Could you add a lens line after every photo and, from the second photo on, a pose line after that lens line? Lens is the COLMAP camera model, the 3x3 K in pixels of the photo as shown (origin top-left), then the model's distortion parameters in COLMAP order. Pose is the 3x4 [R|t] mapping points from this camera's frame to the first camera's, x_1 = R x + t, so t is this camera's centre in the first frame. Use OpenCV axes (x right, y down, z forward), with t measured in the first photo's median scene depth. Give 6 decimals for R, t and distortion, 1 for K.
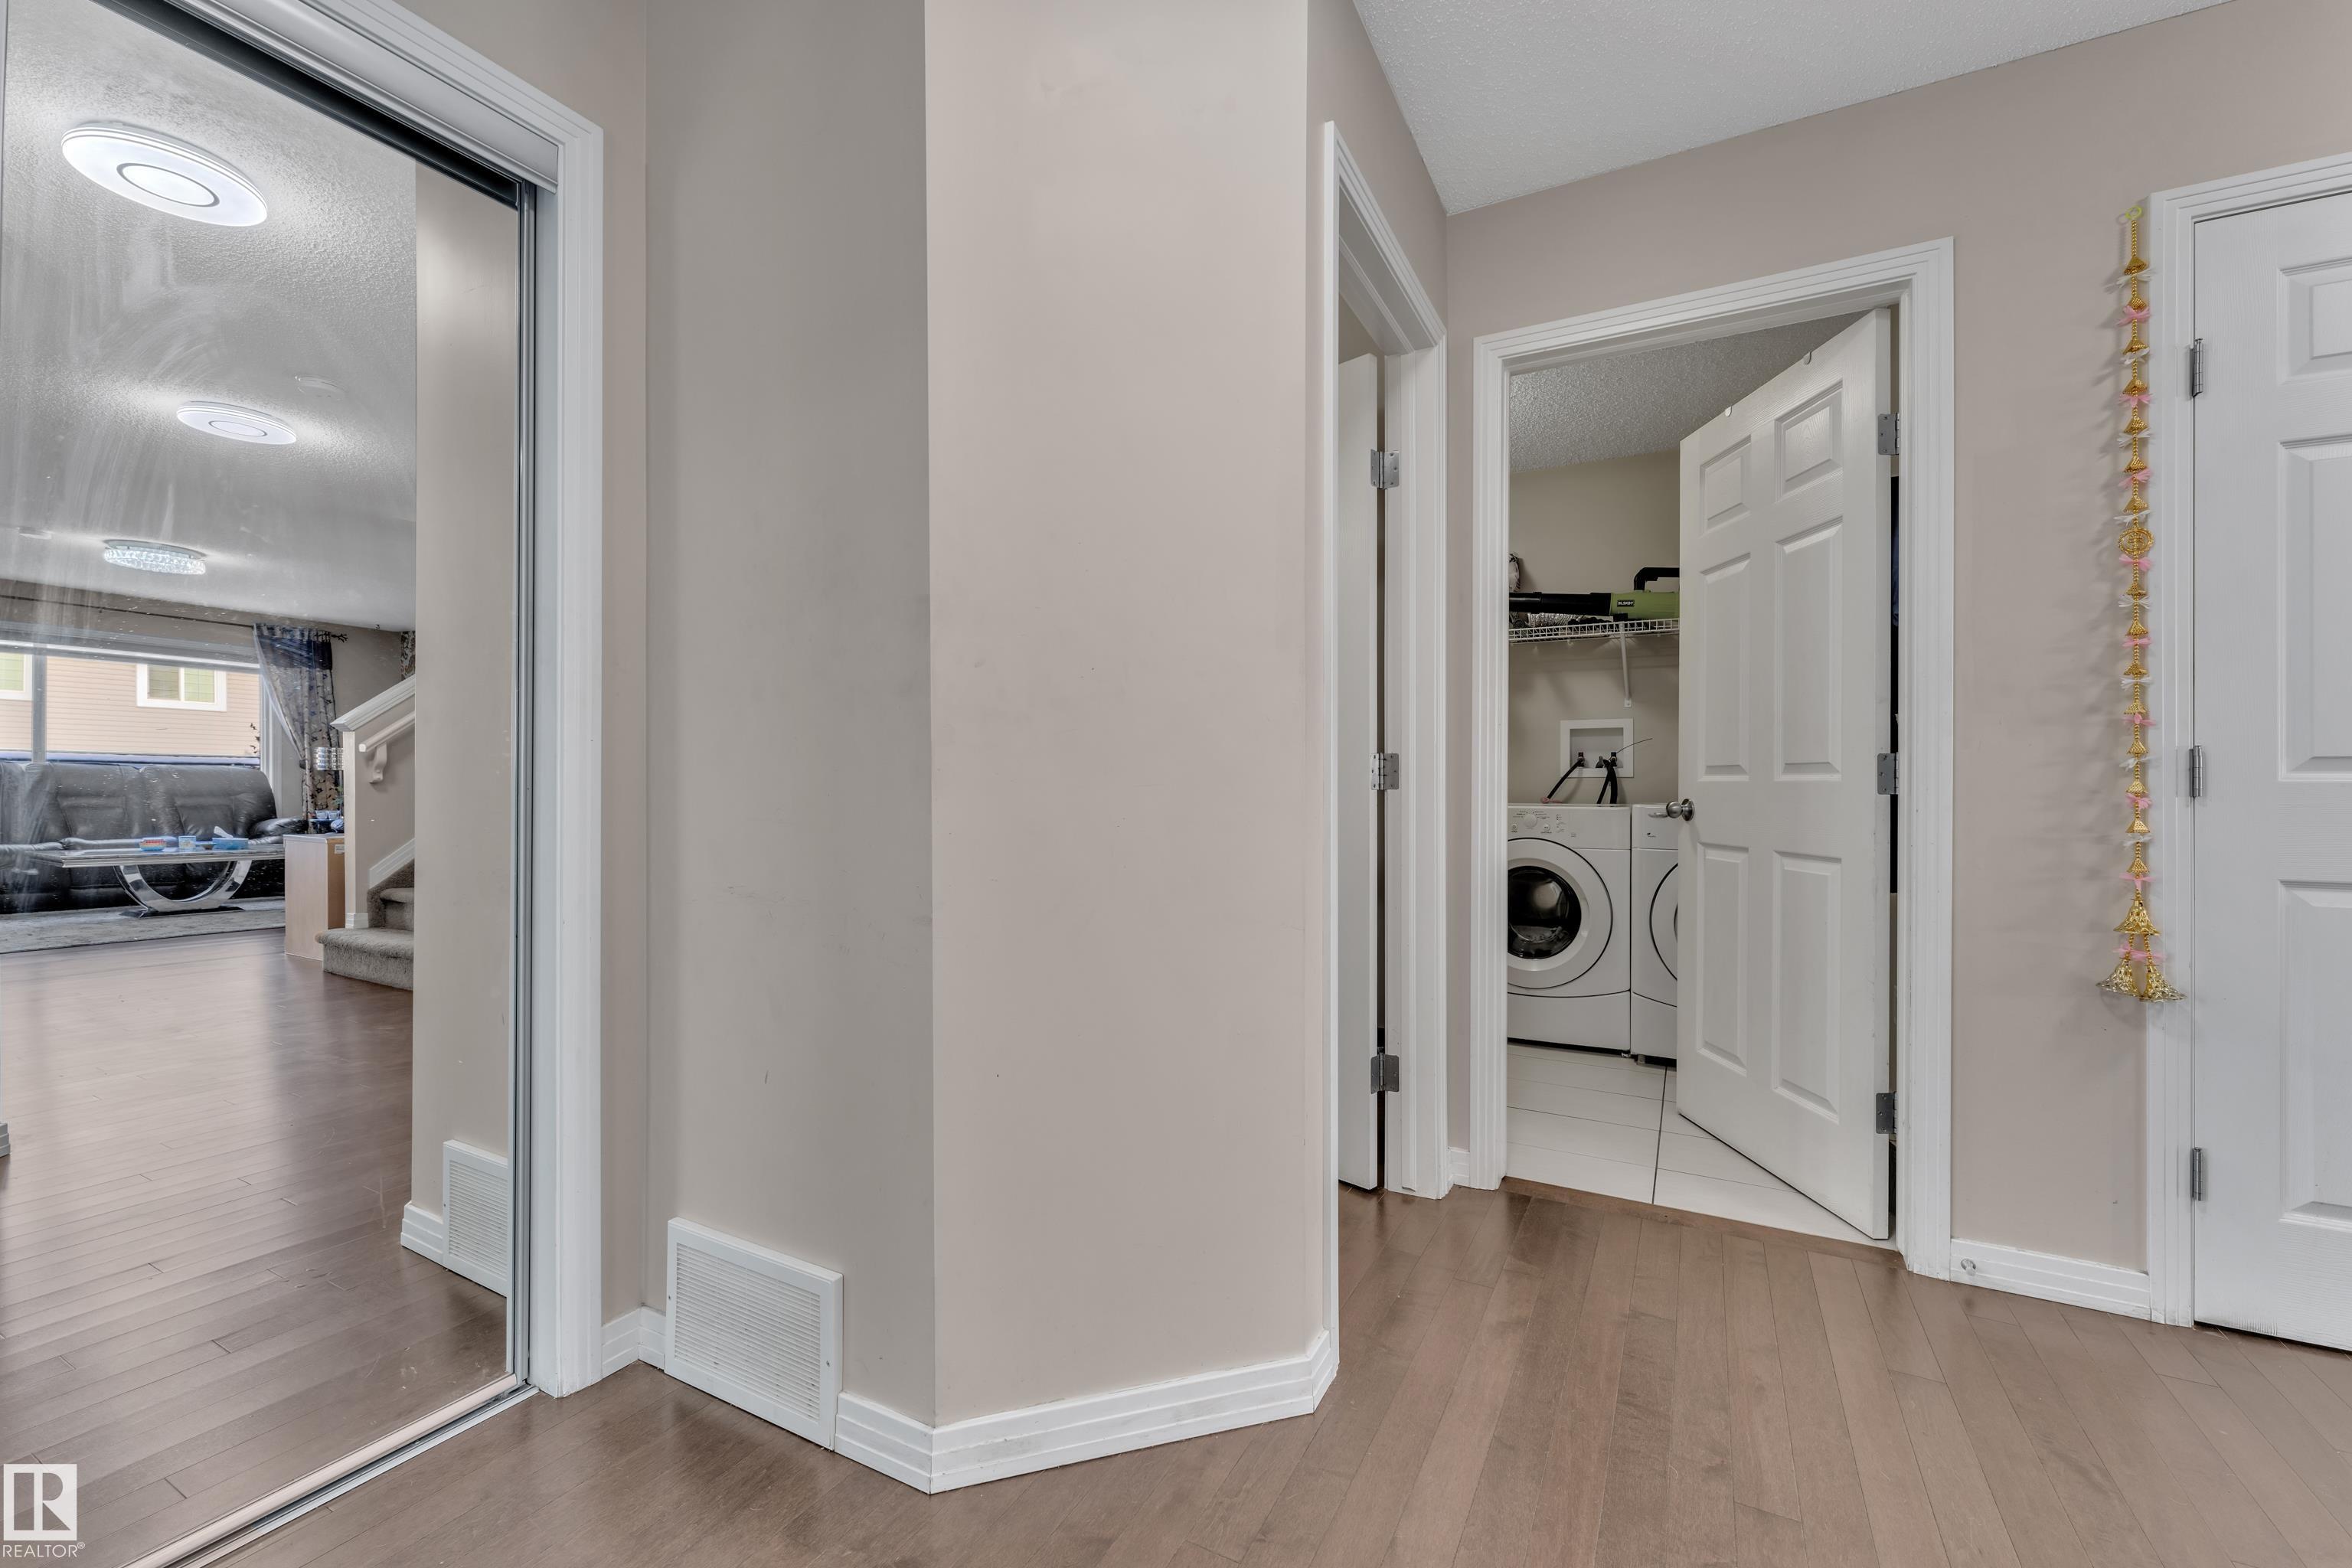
lens RADIAL K [[958.1, 0, 1176.0], [0, 958.1, 784.0], [0, 0, 1]] dist [0.000439, -0.000047]
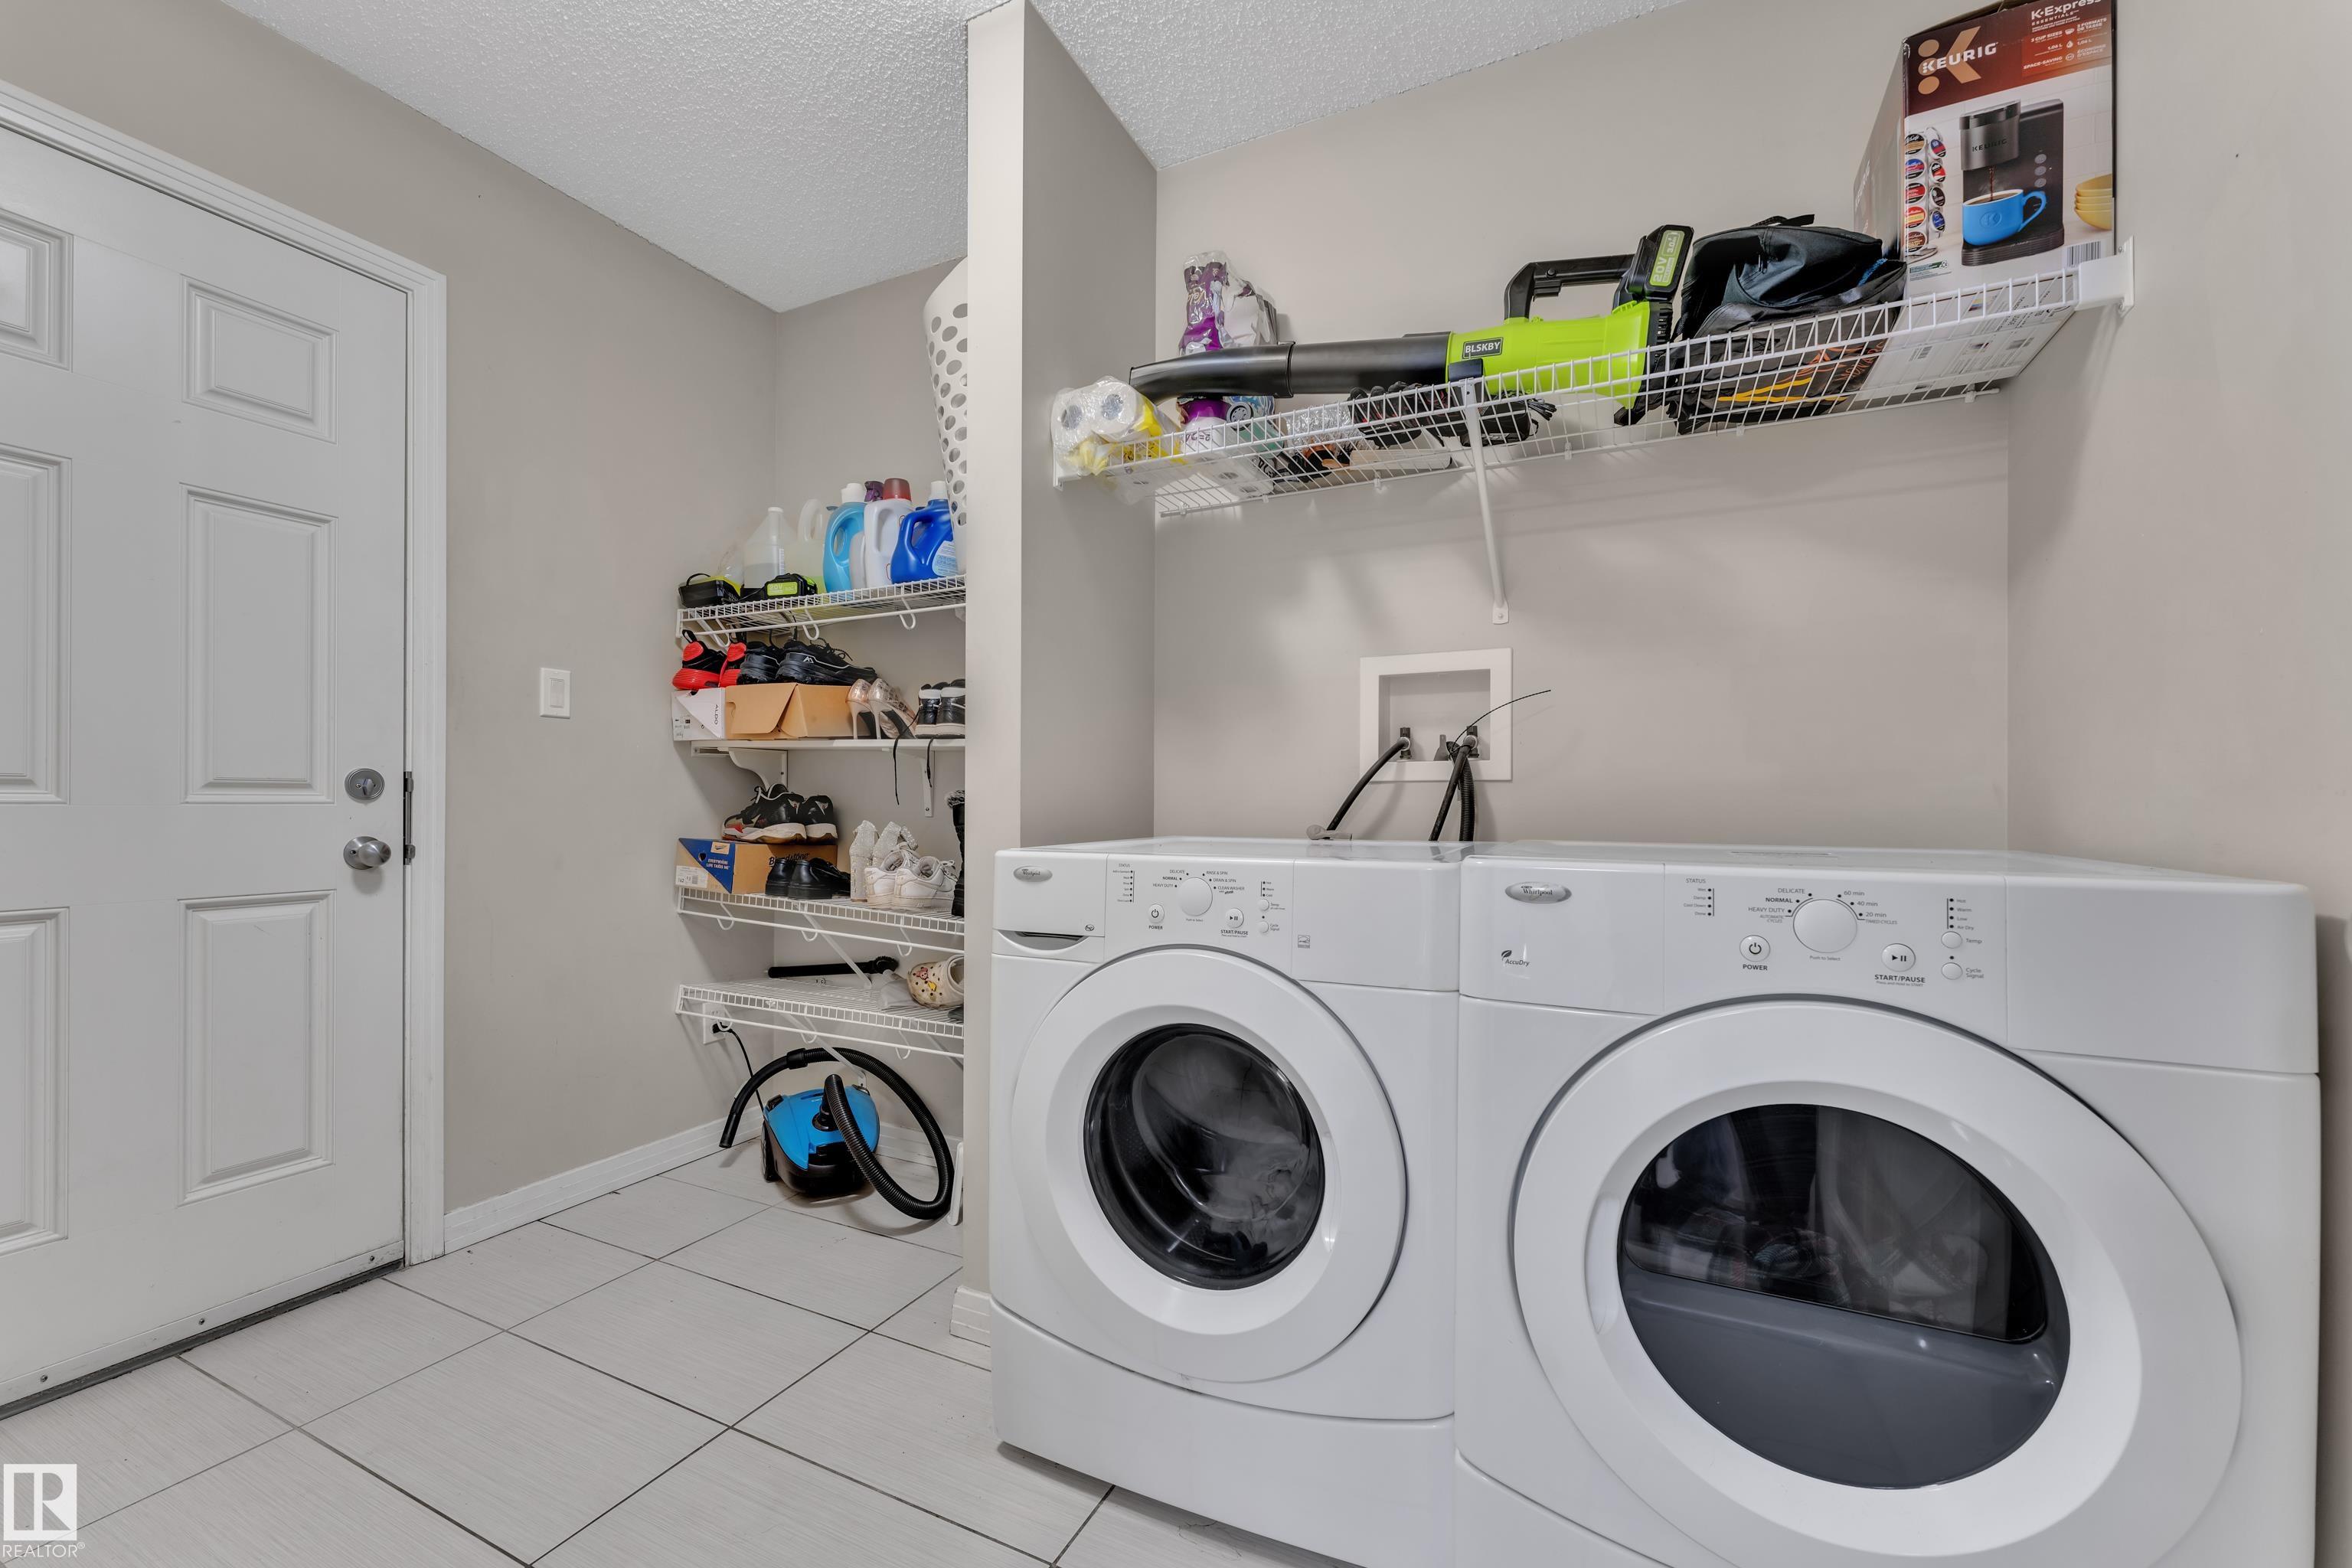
lens RADIAL K [[951.1, 0, 1168.7], [0, 951.1, 800.5], [0, 0, 1]] dist [0.002313, 0.000045]
pose [[0.999141, 0.001955, 0.041397, 0.295887], [-0.002063, 0.999995, 0.002558, 0.001344], [-0.041392, -0.002642, 0.999139, 0.557254]]
